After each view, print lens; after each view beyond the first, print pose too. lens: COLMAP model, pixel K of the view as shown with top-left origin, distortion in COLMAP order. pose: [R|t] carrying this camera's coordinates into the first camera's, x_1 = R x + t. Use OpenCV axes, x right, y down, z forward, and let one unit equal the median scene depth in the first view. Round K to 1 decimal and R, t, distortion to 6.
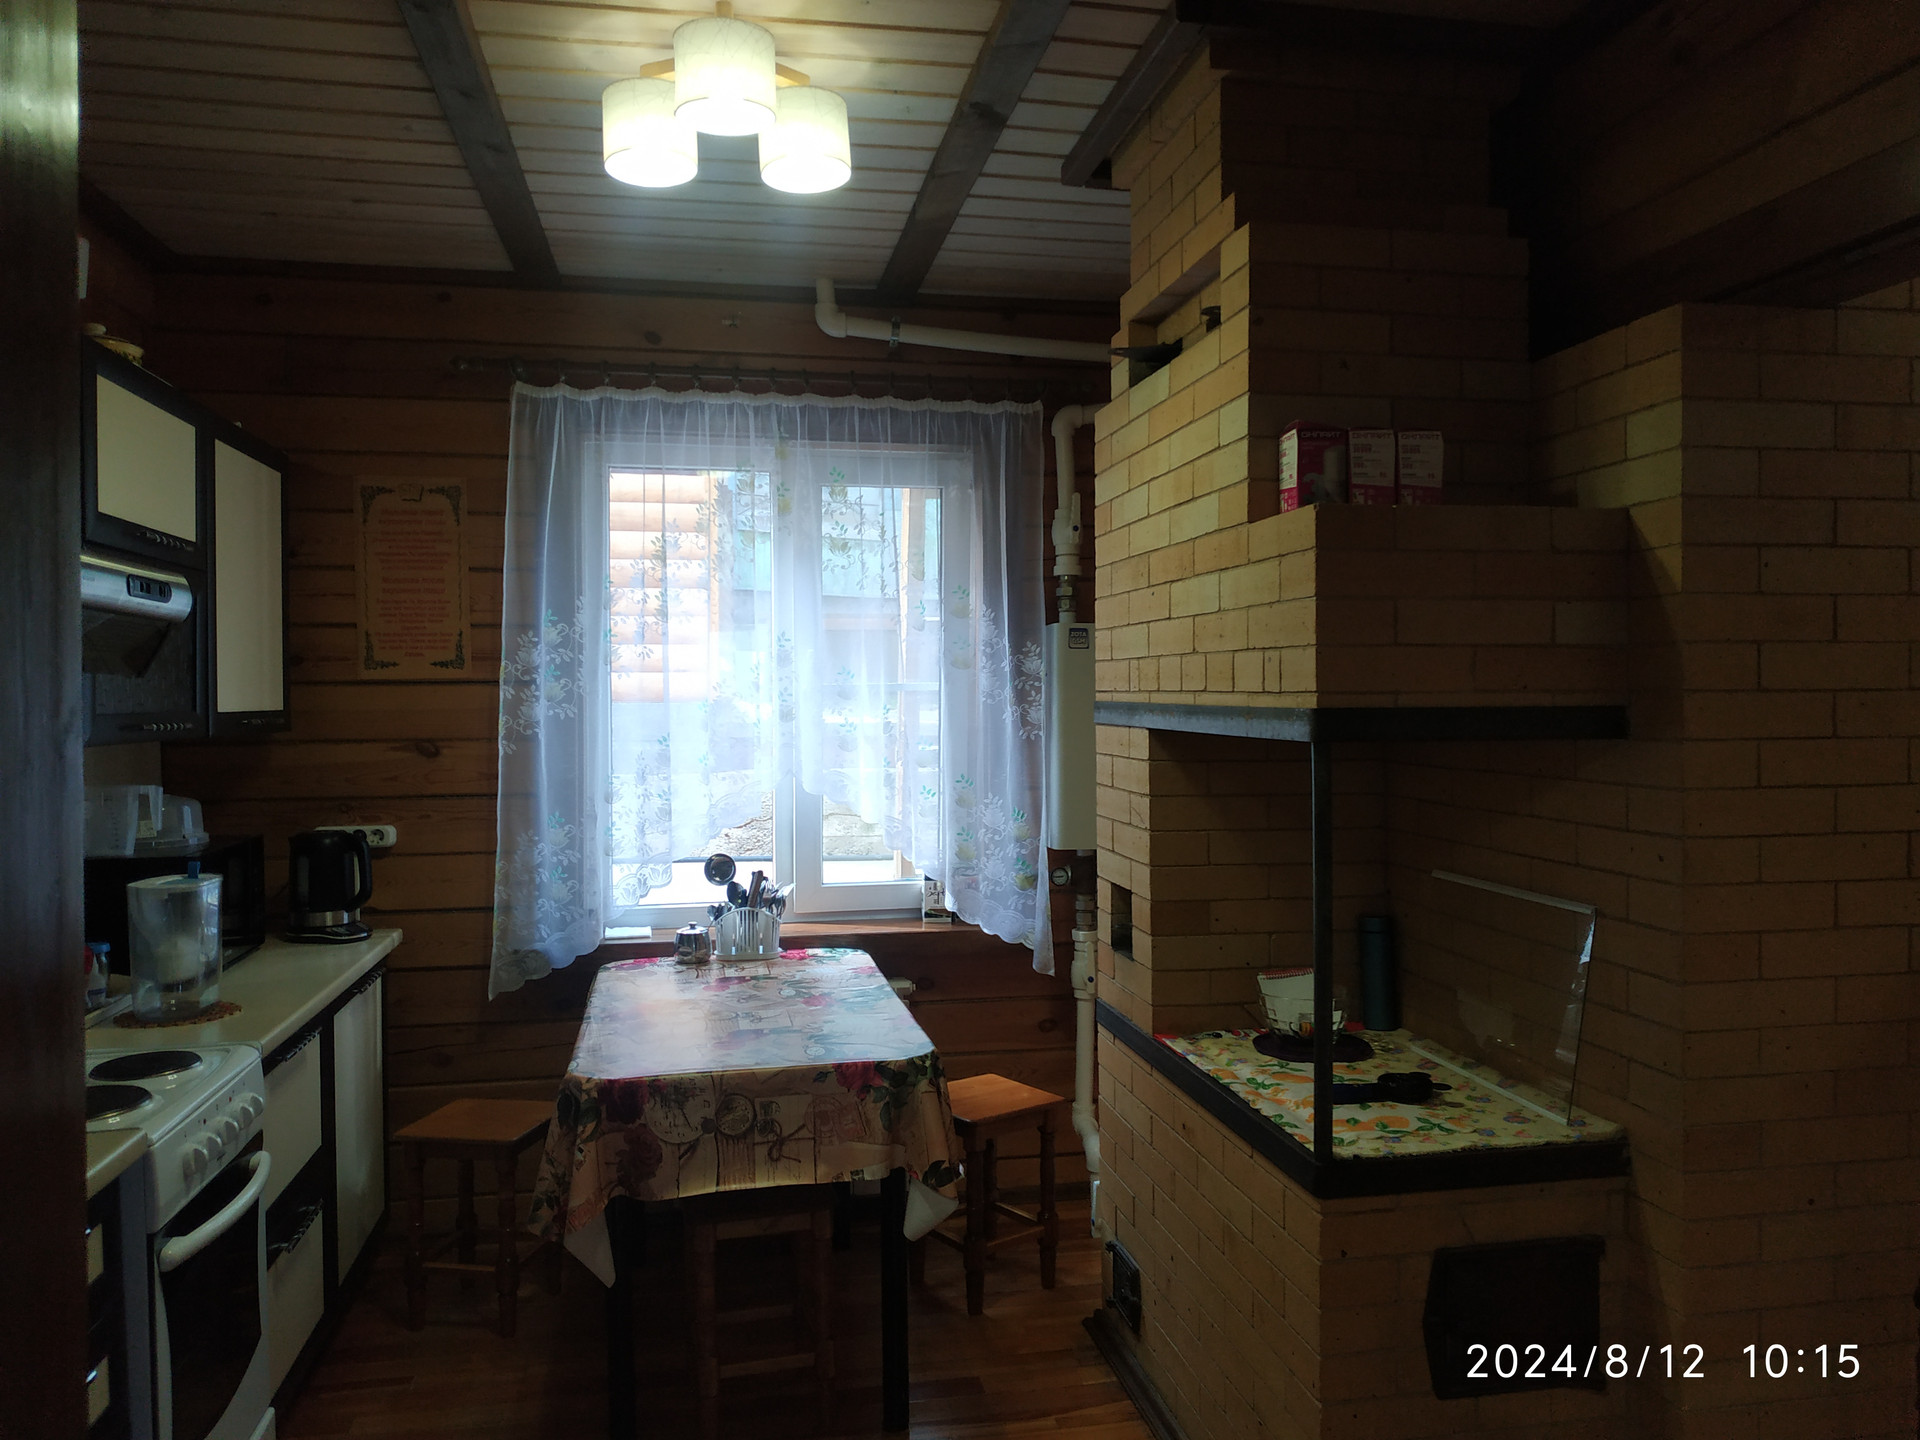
lens RADIAL K [[1391.1, 0, 964.6], [0, 1391.1, 708.6], [0, 0, 1]] dist [0.019583, -0.030965]
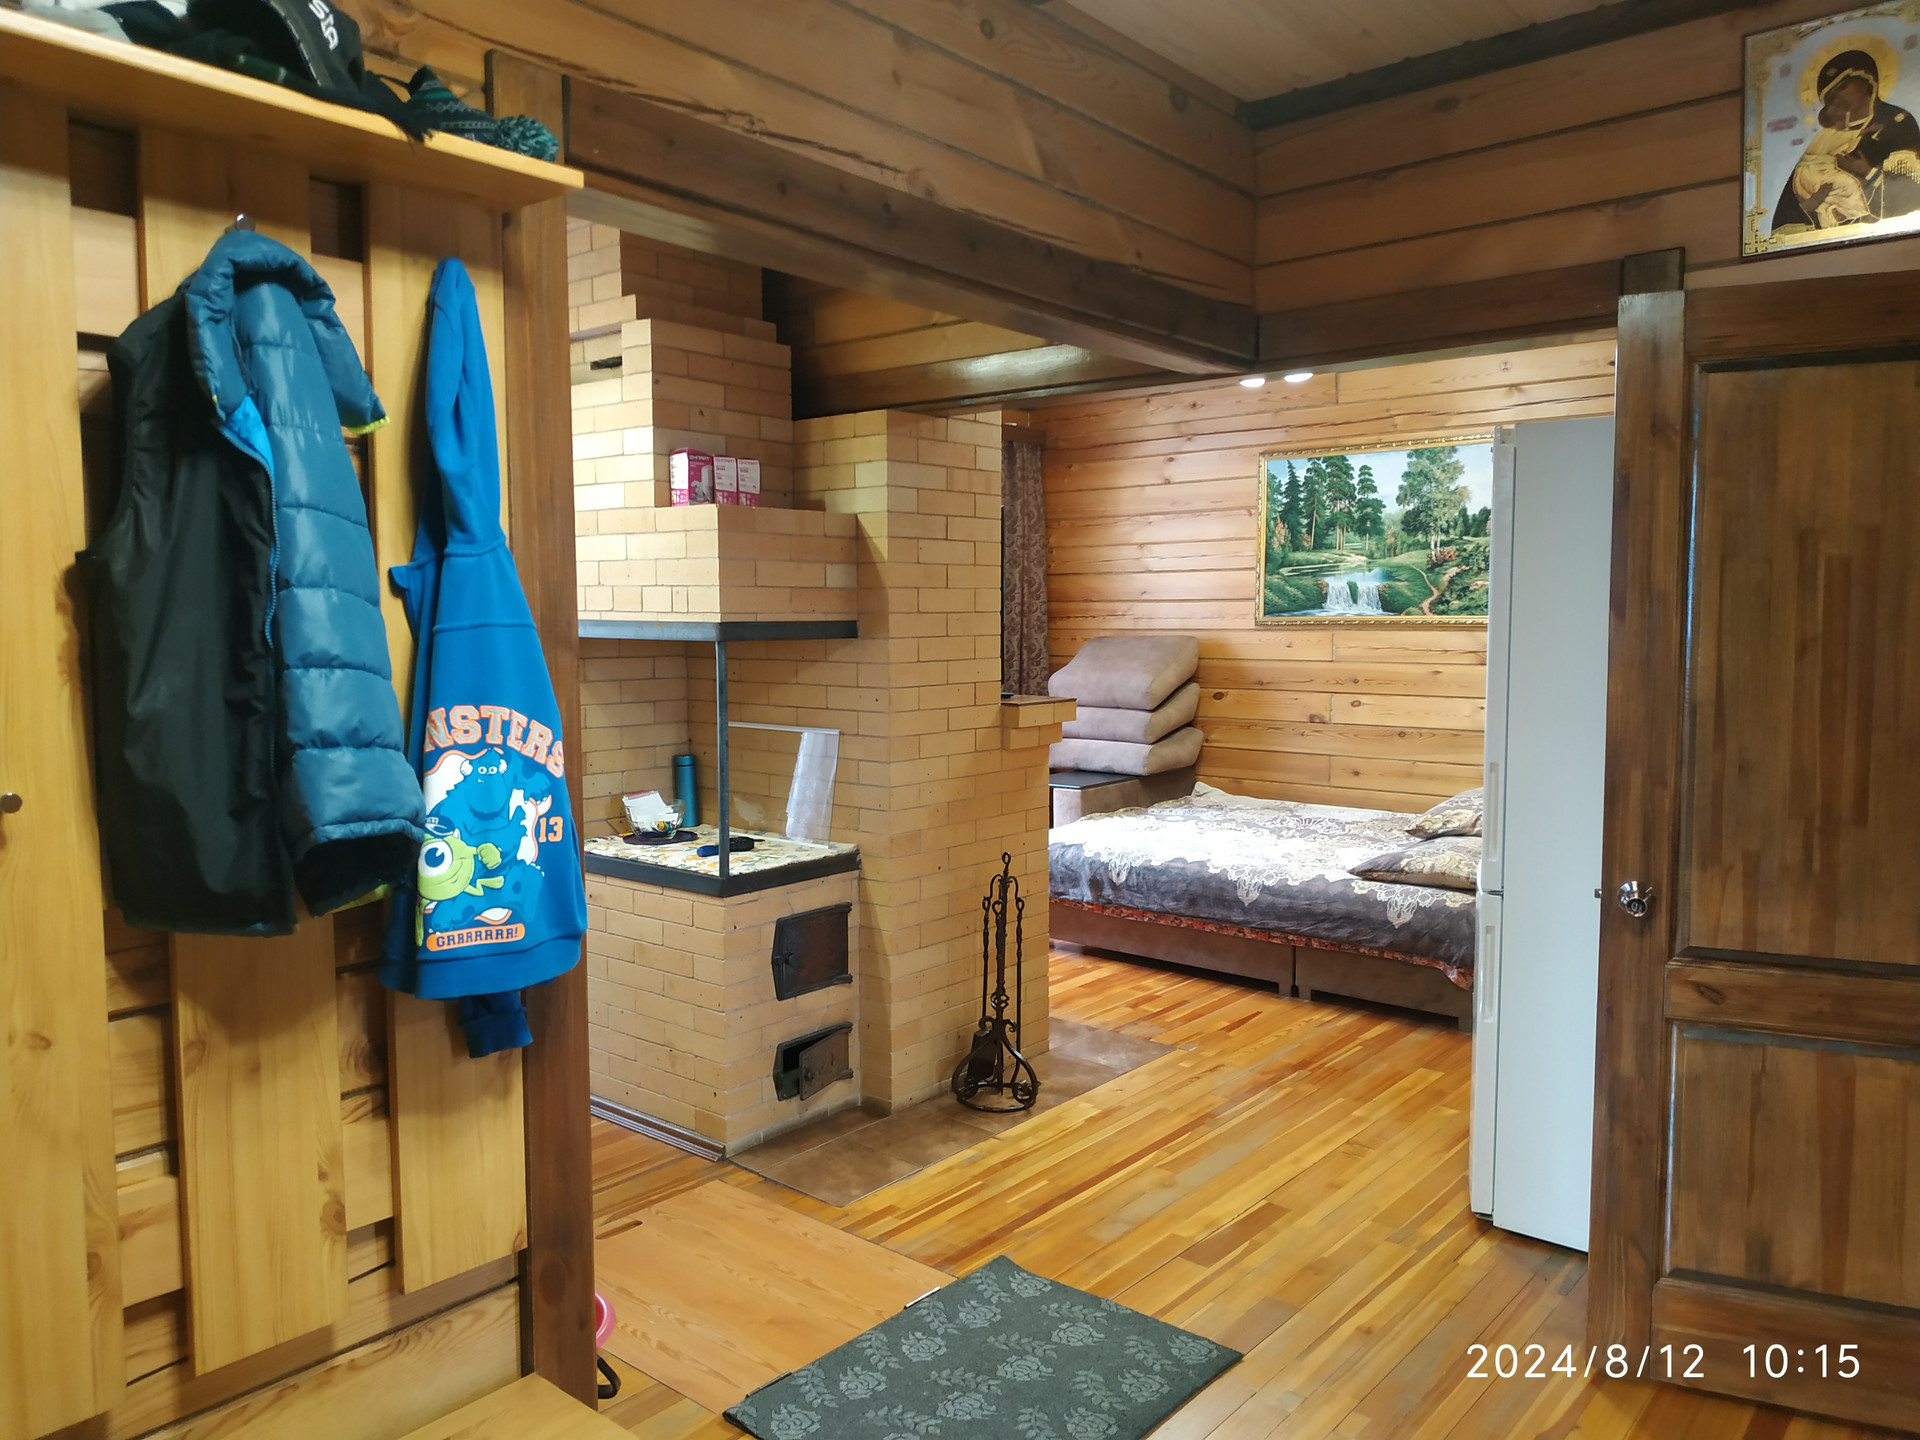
lens RADIAL K [[1391.1, 0, 955.1], [0, 1391.1, 720.0], [0, 0, 1]] dist [0.019583, -0.030965]
pose [[0.766938, -0.041798, 0.640358, -0.595799], [-0.000252, 0.997857, 0.065435, 0.007893], [-0.641721, -0.050346, 0.765284, -0.493980]]
